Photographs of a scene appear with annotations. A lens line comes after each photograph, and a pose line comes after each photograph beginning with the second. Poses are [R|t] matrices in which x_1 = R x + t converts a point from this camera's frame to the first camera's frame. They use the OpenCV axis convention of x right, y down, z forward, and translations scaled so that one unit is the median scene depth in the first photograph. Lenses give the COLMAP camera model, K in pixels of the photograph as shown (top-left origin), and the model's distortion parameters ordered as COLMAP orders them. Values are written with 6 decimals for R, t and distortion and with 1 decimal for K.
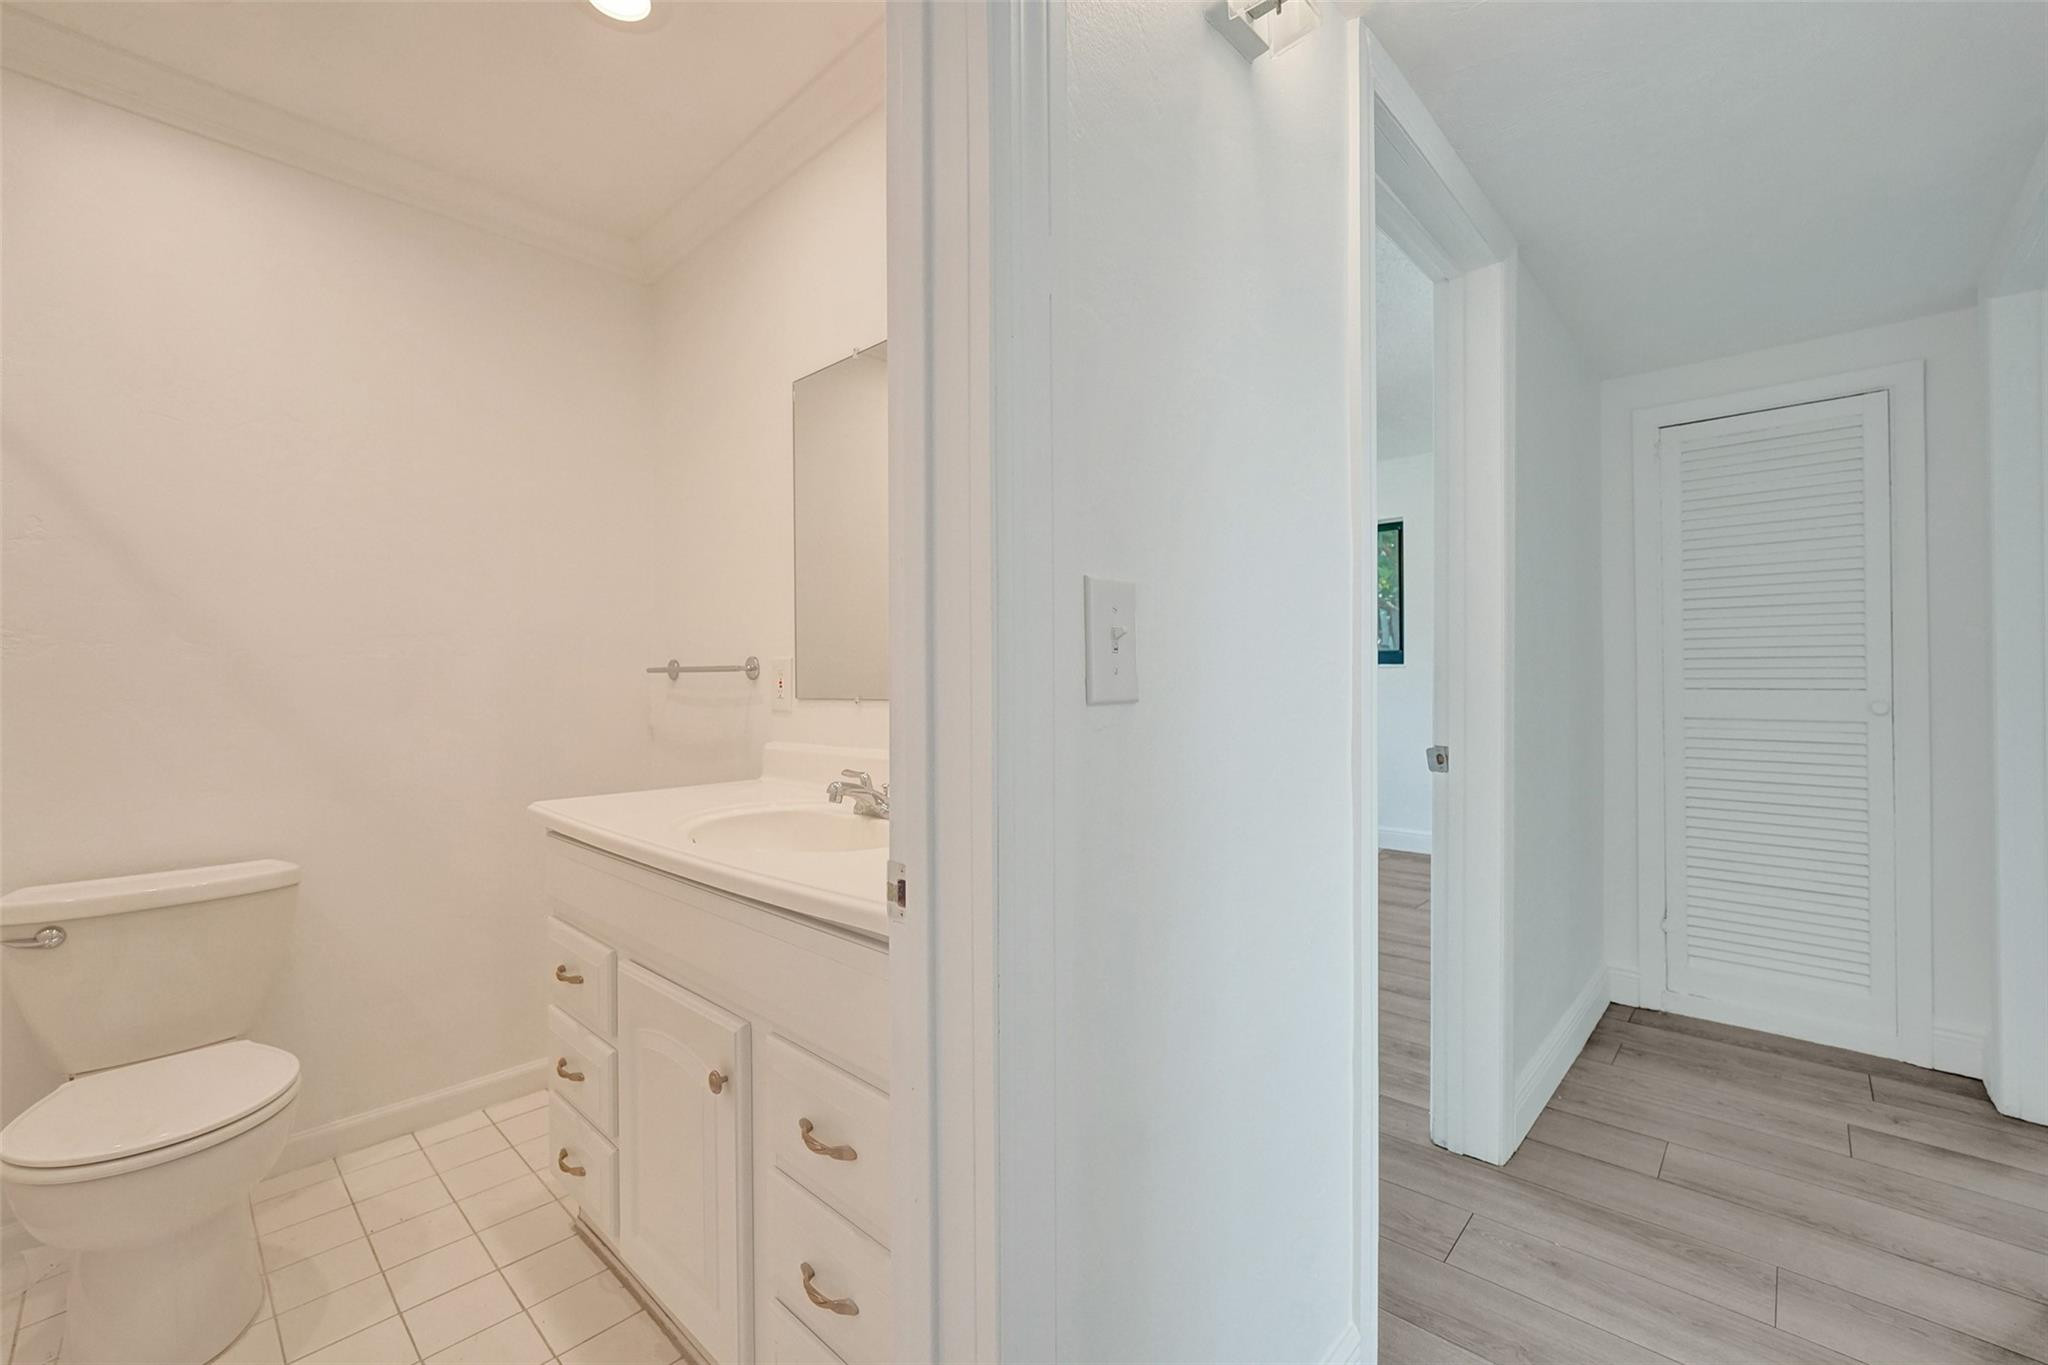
lens RADIAL K [[863.2, 0, 1020.1], [0, 863.2, 681.9], [0, 0, 1]] dist [-0.001992, -0.000538]
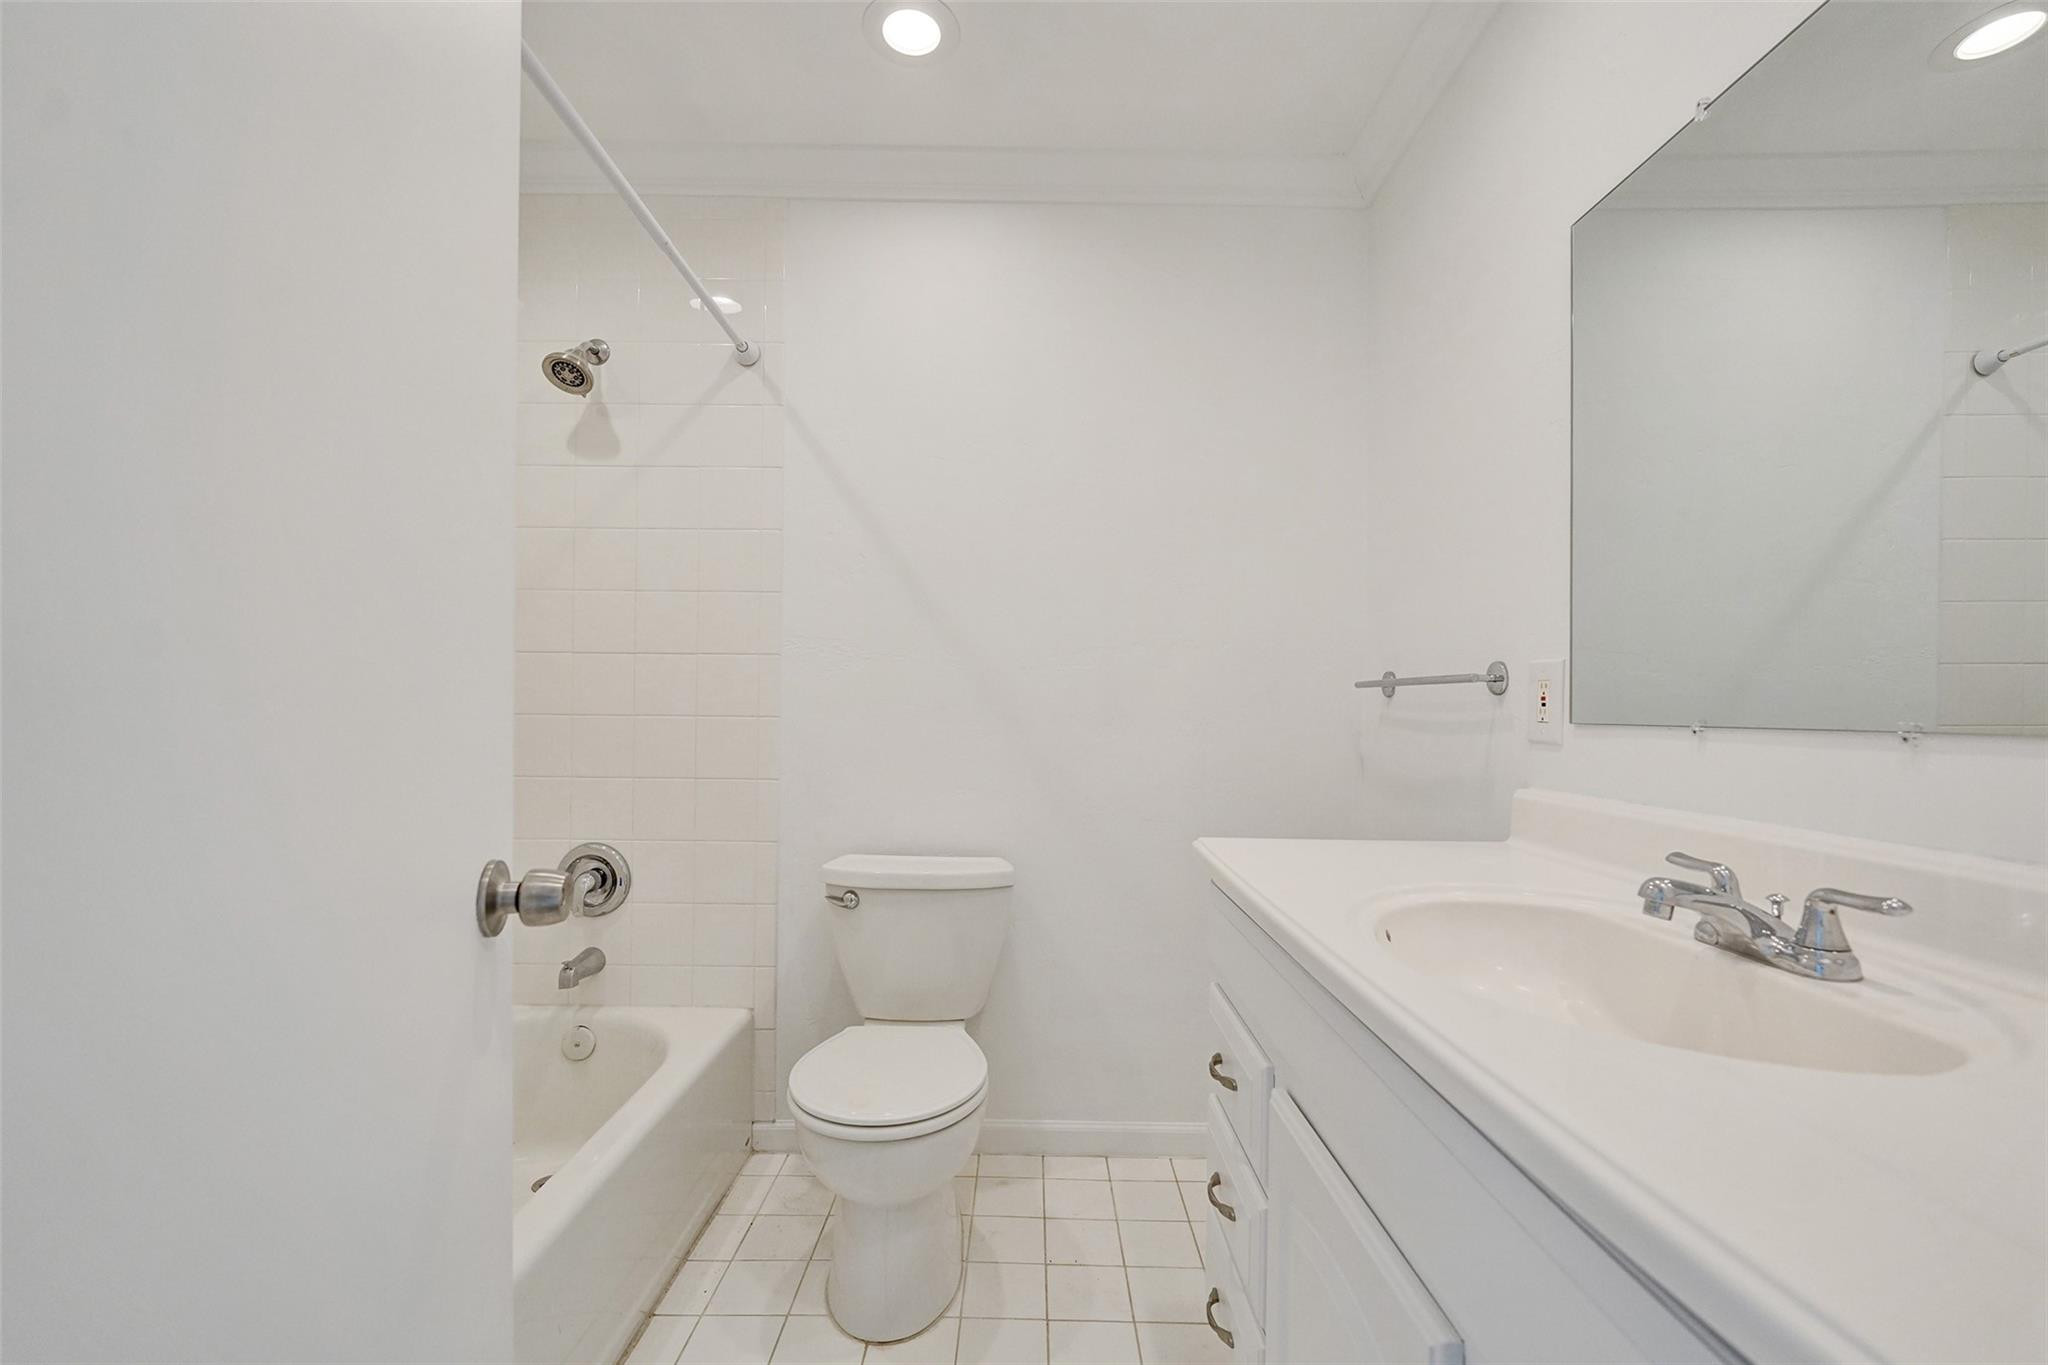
lens RADIAL K [[847.3, 0, 1017.2], [0, 847.3, 700.3], [0, 0, 1]] dist [-0.010894, -0.000106]
pose [[0.676973, 0.011375, -0.735920, -0.092701], [-0.023083, 0.999717, -0.005781, 0.017742], [0.735646, 0.020900, 0.677043, 0.328918]]
